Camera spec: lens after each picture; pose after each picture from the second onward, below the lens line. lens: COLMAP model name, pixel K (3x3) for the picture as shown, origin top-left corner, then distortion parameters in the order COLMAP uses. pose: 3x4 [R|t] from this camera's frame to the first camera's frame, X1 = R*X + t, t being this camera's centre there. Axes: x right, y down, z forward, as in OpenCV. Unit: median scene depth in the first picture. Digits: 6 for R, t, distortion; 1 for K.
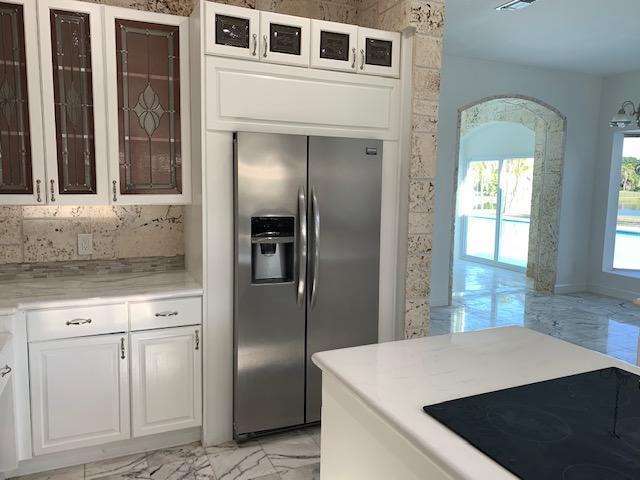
lens RADIAL K [[484.5, 0, 319.3], [0, 484.5, 238.2], [0, 0, 1]] dist [0.041353, -0.032788]
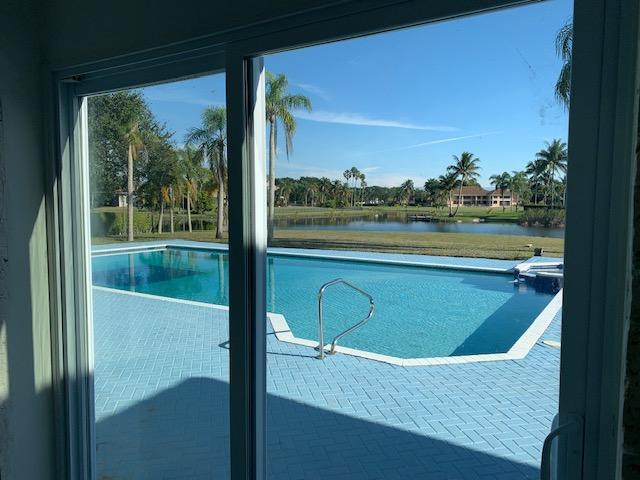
lens RADIAL K [[484.5, 0, 319.3], [0, 484.5, 238.2], [0, 0, 1]] dist [0.041353, -0.032788]
pose [[0.835537, -0.054097, 0.546764, 0.209013], [0.073359, 0.997215, -0.013440, -0.068768], [-0.544514, 0.051340, 0.837179, 0.584340]]
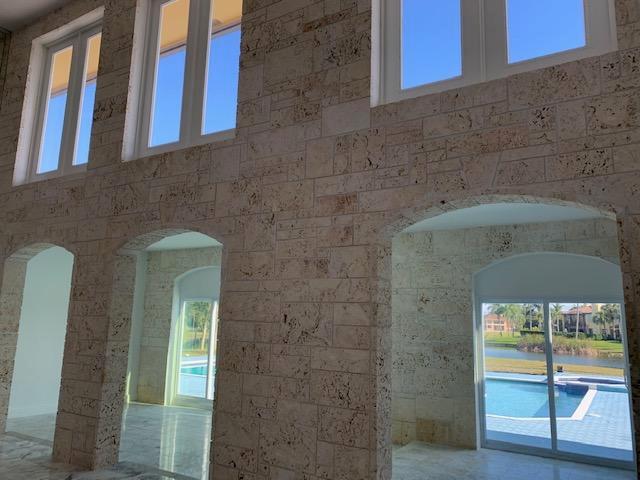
lens RADIAL K [[484.5, 0, 319.3], [0, 484.5, 238.2], [0, 0, 1]] dist [0.041353, -0.032788]
pose [[0.825154, 0.101123, 0.555783, -0.226102], [0.052839, 0.965718, -0.254158, -0.058701], [-0.562431, 0.239086, 0.791523, 0.396591]]
